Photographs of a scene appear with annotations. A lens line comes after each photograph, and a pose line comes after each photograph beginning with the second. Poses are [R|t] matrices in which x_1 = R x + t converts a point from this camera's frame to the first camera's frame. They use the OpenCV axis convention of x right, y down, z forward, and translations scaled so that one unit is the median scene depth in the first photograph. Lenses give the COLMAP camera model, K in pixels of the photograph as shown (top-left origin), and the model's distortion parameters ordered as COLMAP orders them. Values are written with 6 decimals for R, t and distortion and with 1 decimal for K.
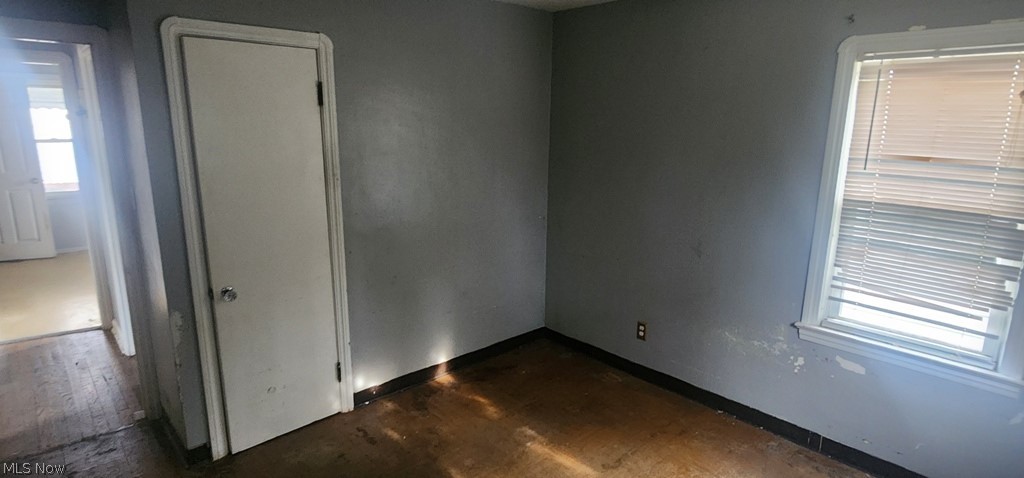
lens RADIAL K [[543.8, 0, 516.4], [0, 543.8, 243.8], [0, 0, 1]] dist [-0.000313, 0.001315]
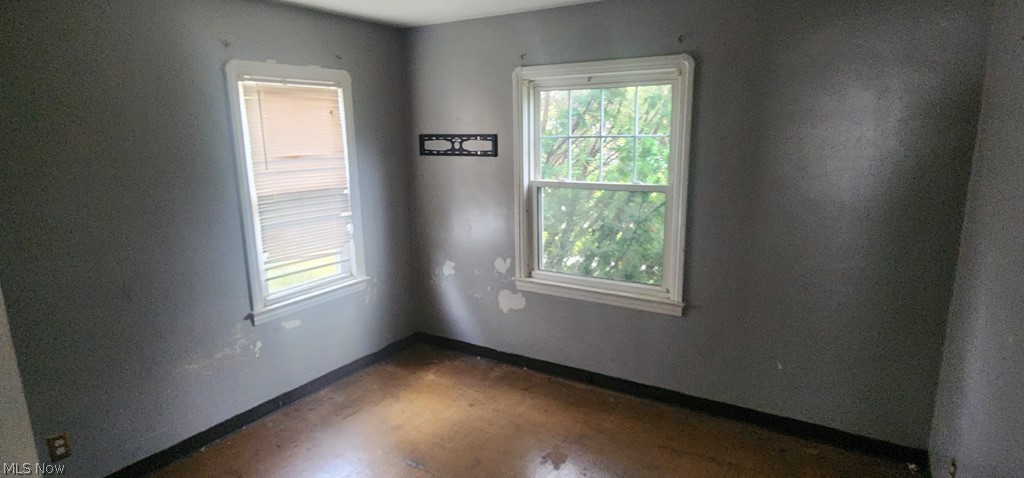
lens RADIAL K [[543.8, 0, 516.4], [0, 543.8, 243.8], [0, 0, 1]] dist [-0.000313, 0.001315]
pose [[-0.268893, -0.216139, 0.938605, -0.701683], [0.217405, 0.935727, 0.277759, -0.195786], [-0.938313, 0.278745, -0.204621, 0.752883]]
